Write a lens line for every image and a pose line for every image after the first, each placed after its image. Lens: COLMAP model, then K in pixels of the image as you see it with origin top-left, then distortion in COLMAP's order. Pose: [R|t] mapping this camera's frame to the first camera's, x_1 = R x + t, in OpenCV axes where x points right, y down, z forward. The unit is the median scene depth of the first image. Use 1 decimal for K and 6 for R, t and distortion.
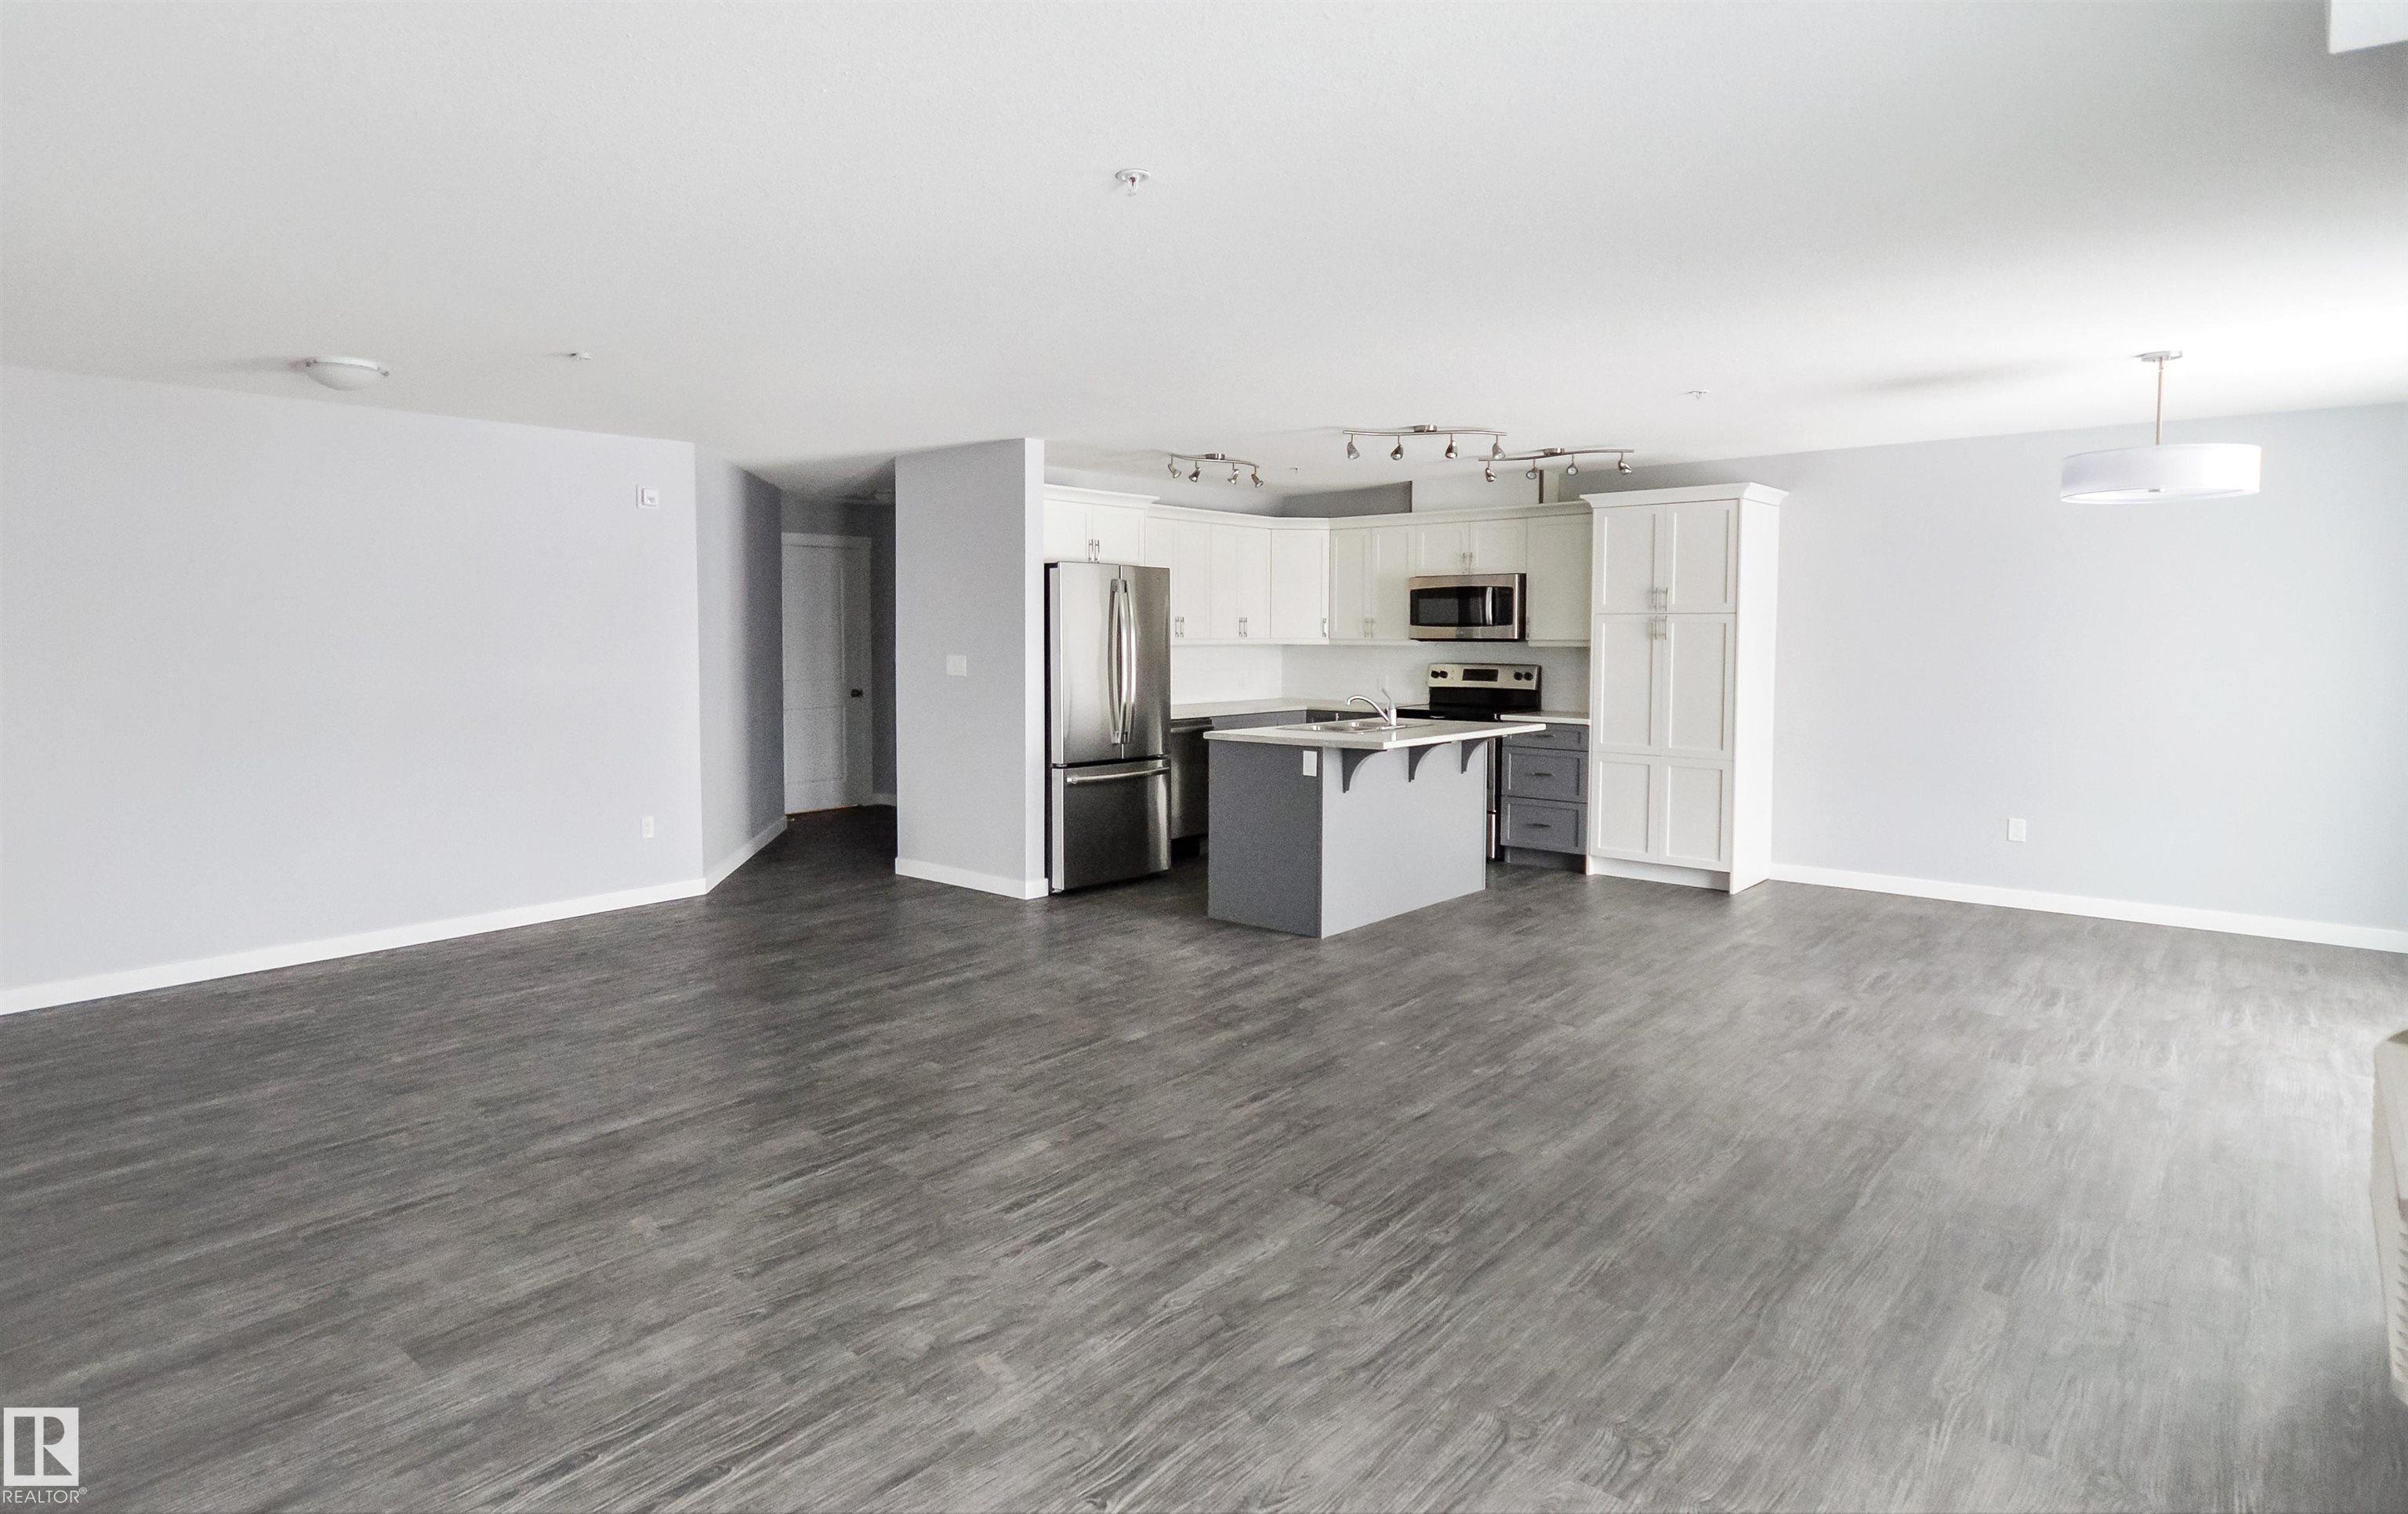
lens RADIAL K [[1260.3, 0, 1089.9], [0, 1260.3, 681.7], [0, 0, 1]] dist [-0.000694, -0.001108]
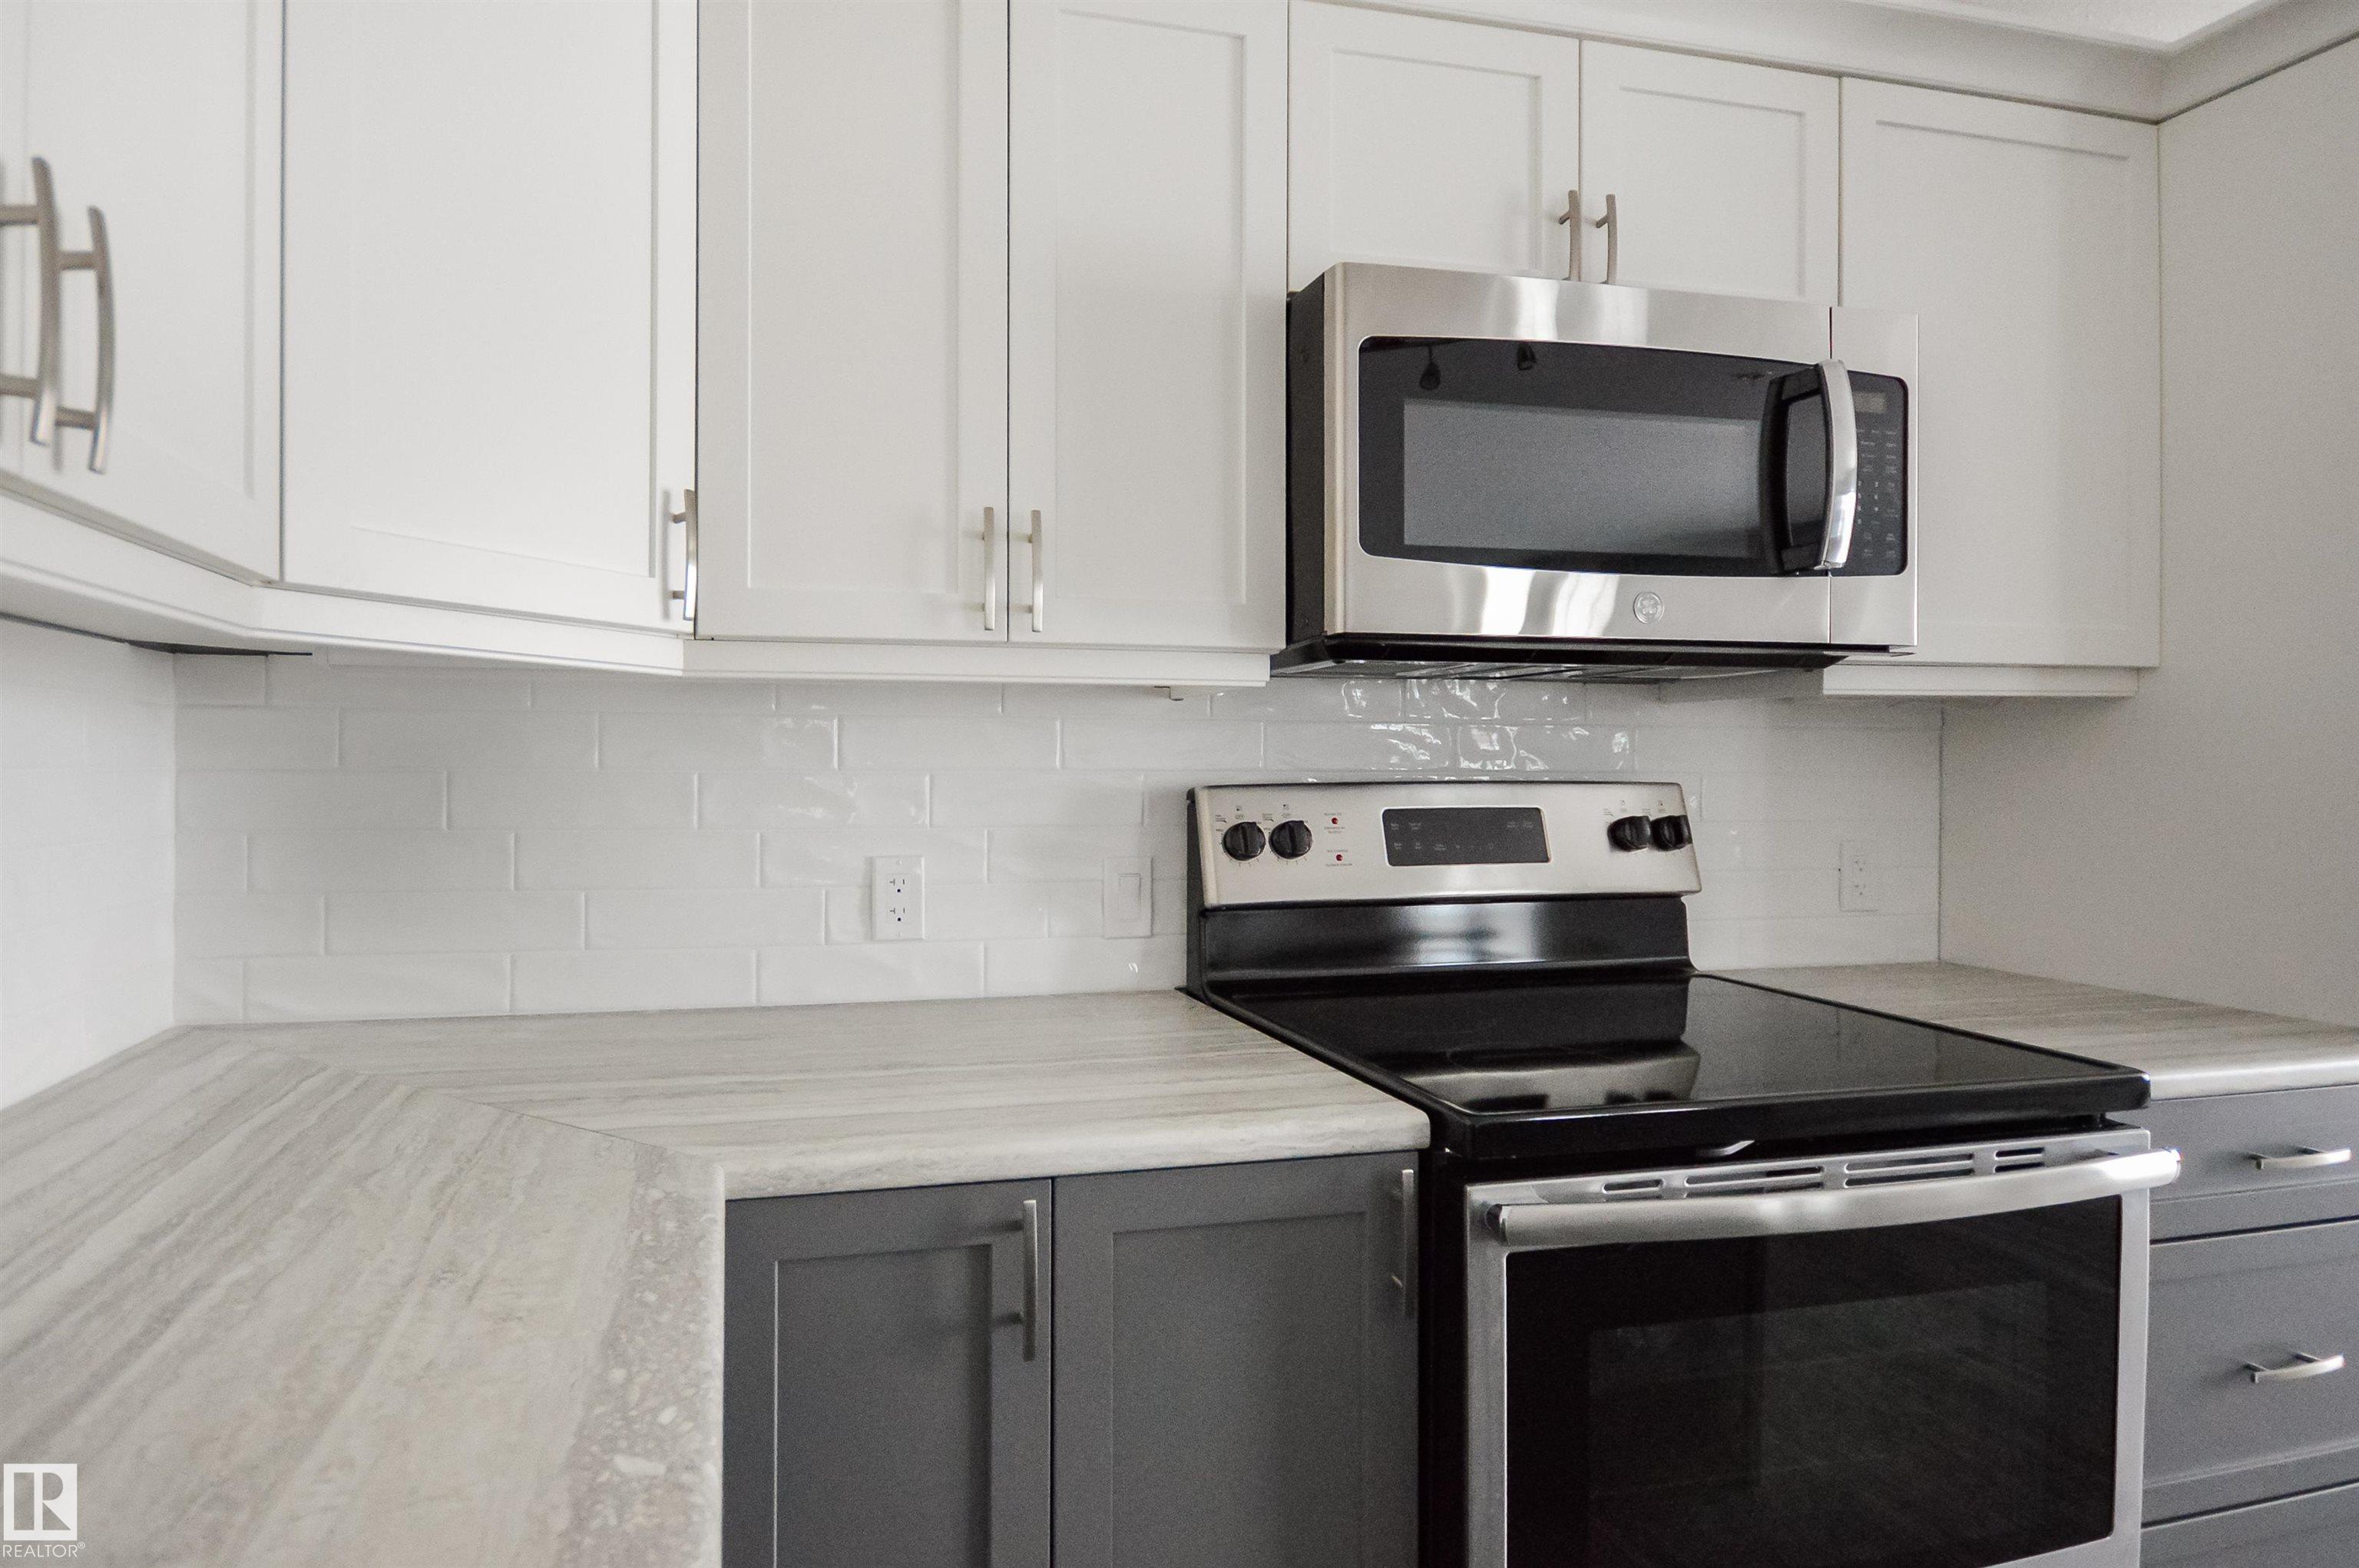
lens RADIAL K [[1227.0, 0, 1025.9], [0, 1227.0, 782.3], [0, 0, 1]] dist [0.003725, 0.000303]
pose [[0.554425, -0.012276, 0.832143, 0.101180], [0.033087, 0.999426, -0.007301, -0.016086], [-0.831576, 0.031581, 0.554513, 0.997061]]
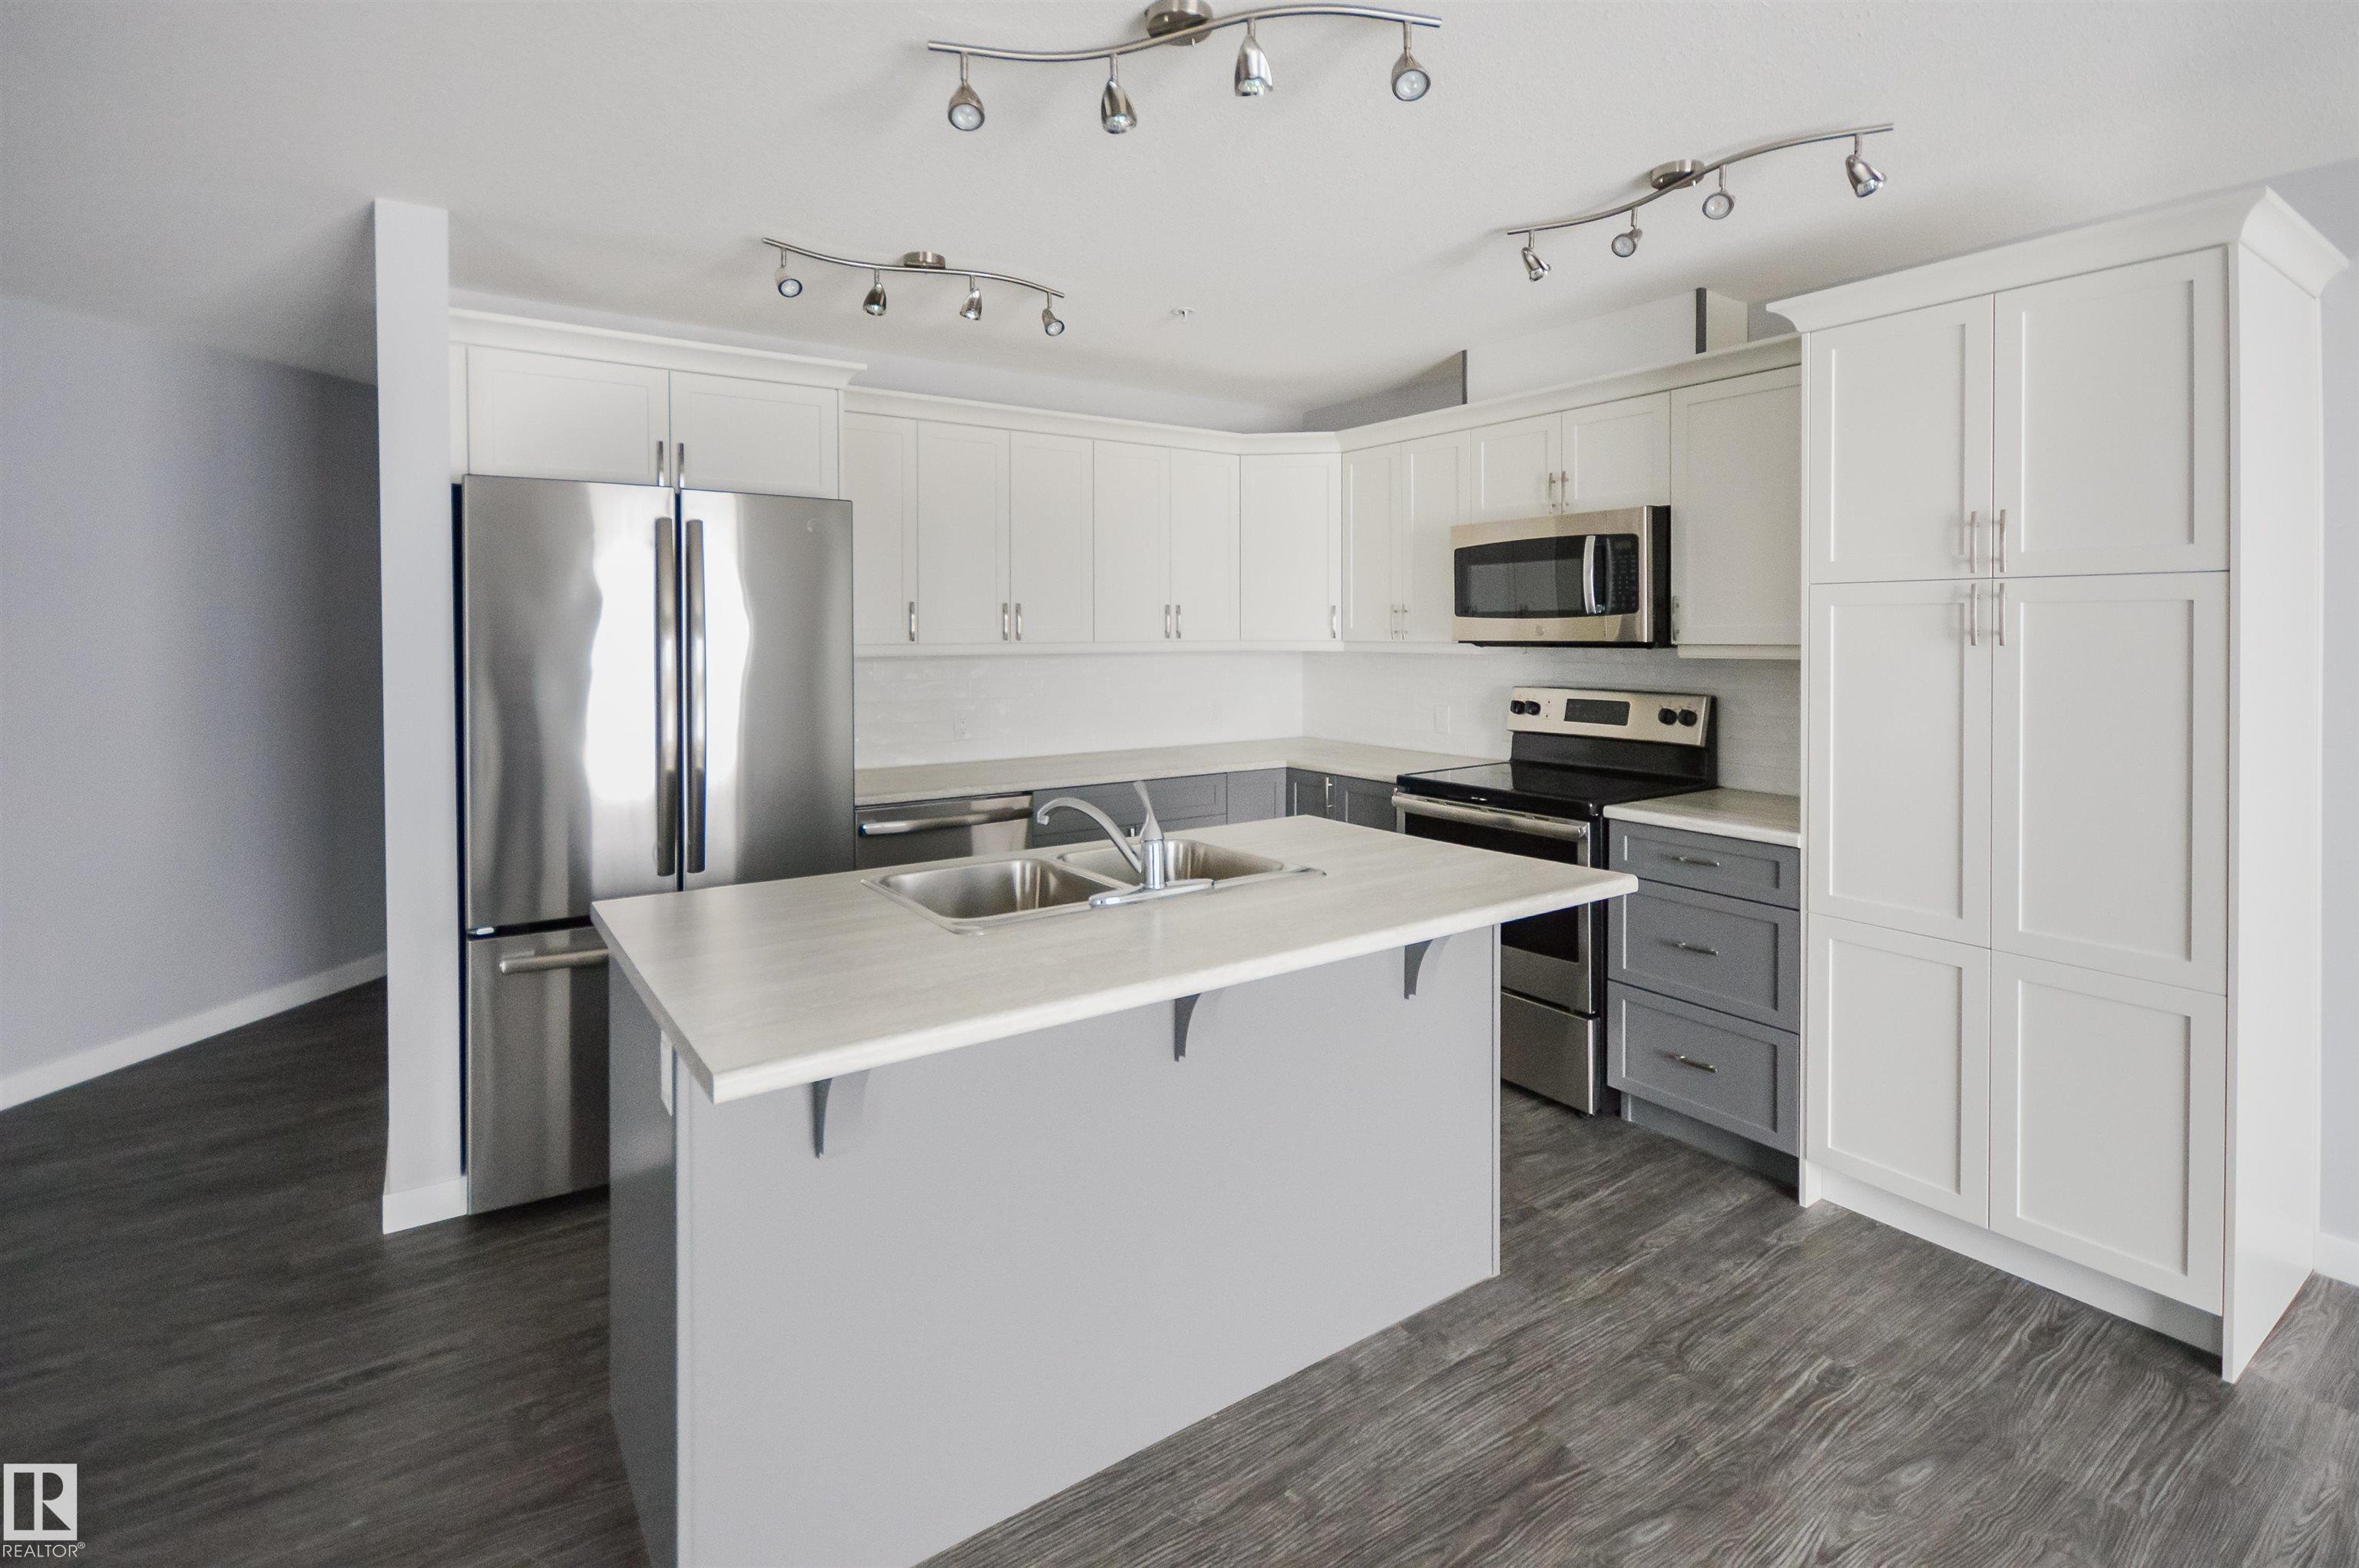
lens RADIAL K [[1092.4, 0, 1191.8], [0, 1092.4, 641.2], [0, 0, 1]] dist [-0.010359, 0.000307]
pose [[0.978226, -0.003488, -0.207512, 0.253669], [-0.002465, 0.999593, -0.028422, -0.022105], [0.207527, 0.028315, 0.977819, 0.558721]]
